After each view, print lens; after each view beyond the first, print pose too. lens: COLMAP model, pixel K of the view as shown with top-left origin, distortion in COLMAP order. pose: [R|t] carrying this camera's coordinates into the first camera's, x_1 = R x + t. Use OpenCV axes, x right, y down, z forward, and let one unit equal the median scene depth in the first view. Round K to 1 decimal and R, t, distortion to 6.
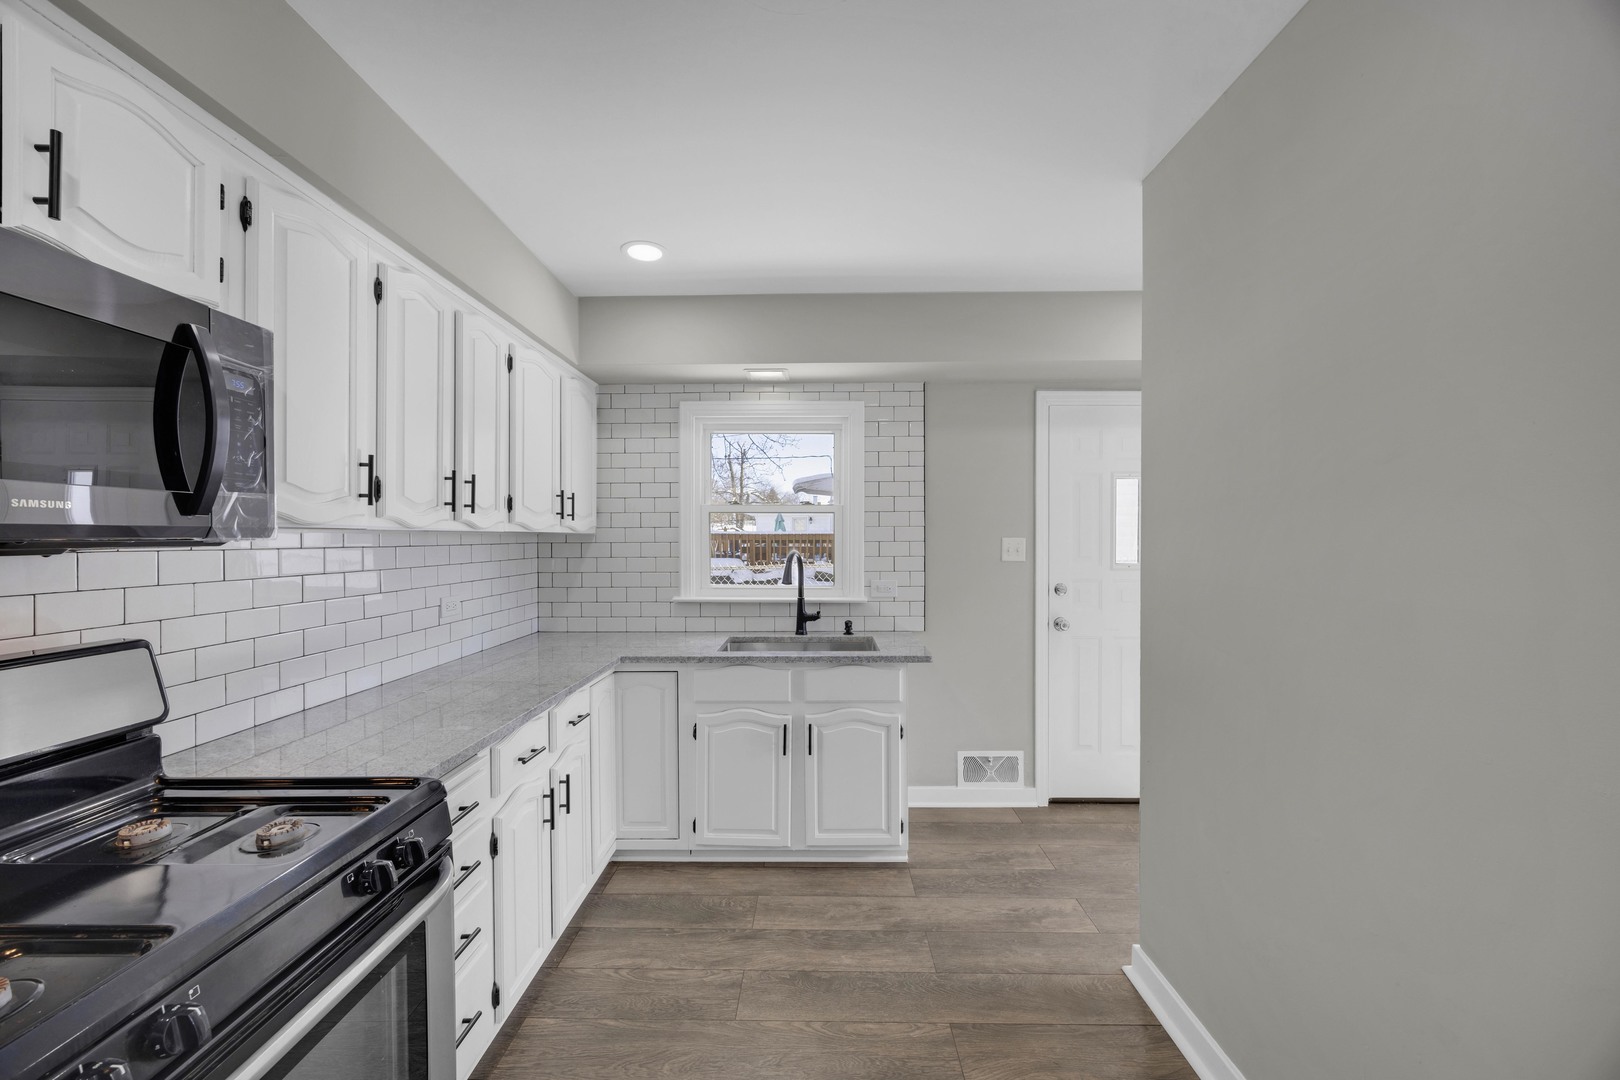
lens RADIAL K [[633.9, 0, 813.2], [0, 633.9, 540.5], [0, 0, 1]] dist [0.001318, 0.000018]
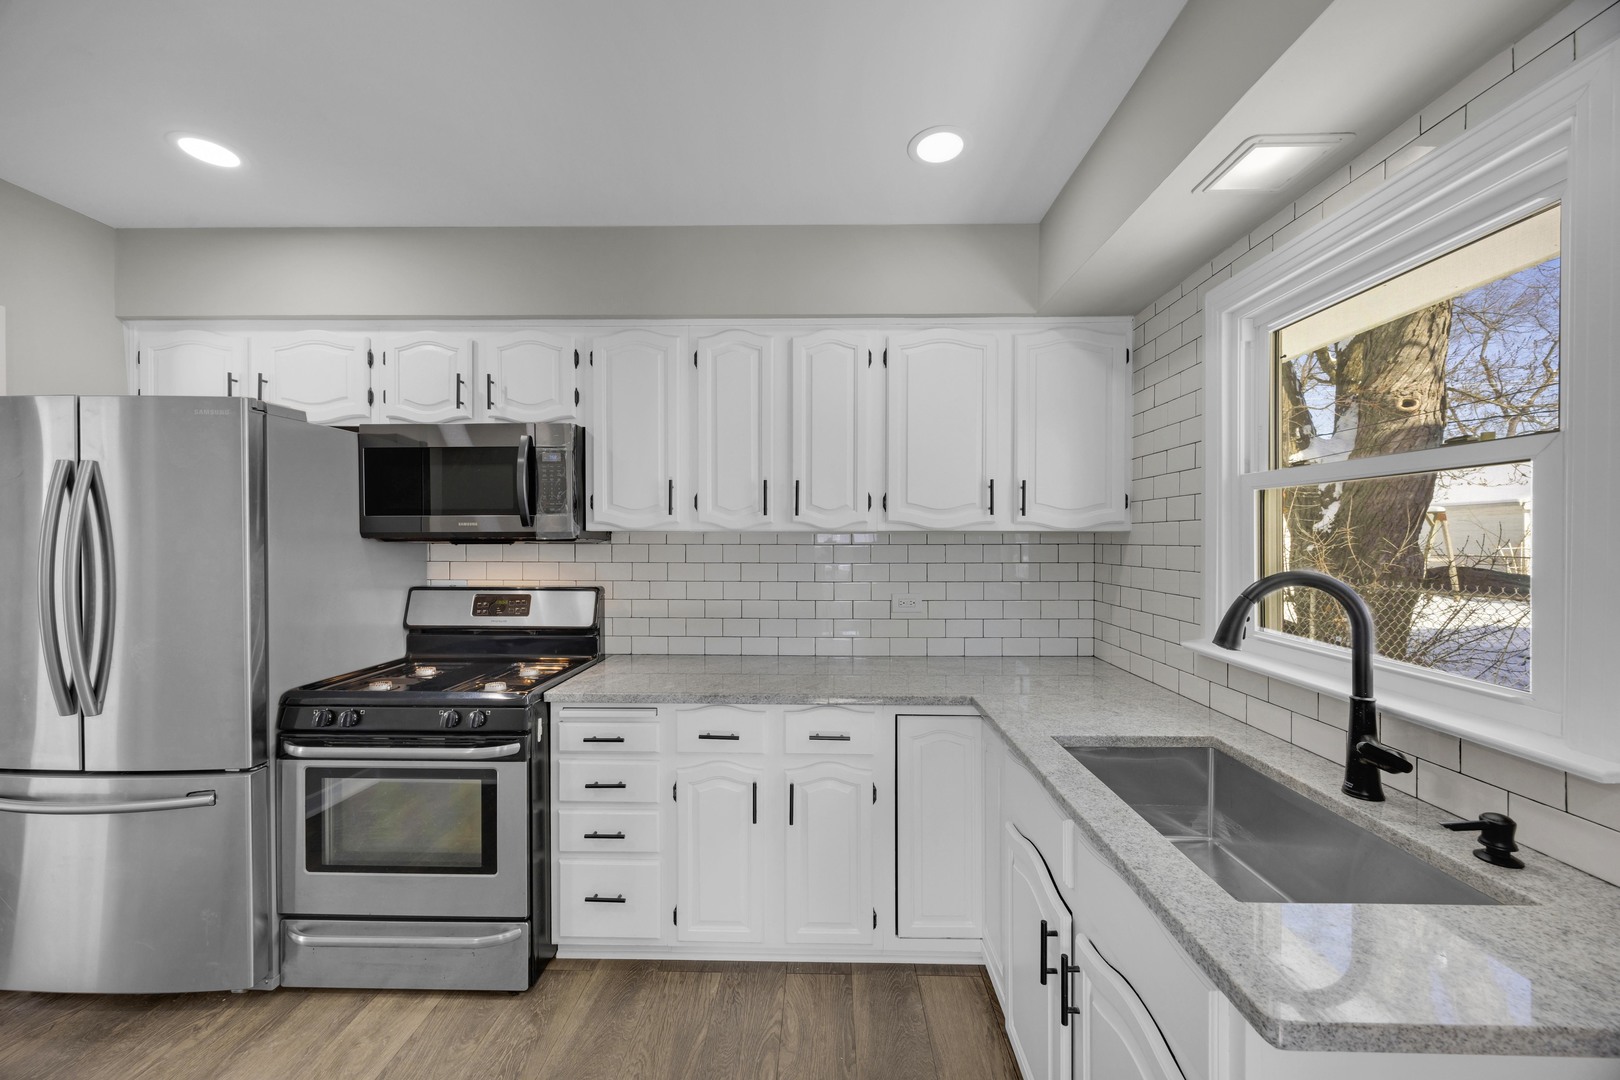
lens RADIAL K [[633.9, 0, 813.2], [0, 633.9, 540.5], [0, 0, 1]] dist [0.001318, 0.000018]
pose [[-0.026687, 0.005510, -0.999629, 0.516994], [-0.004192, 0.999975, 0.005624, -0.004755], [0.999635, 0.004340, -0.026664, 0.958022]]
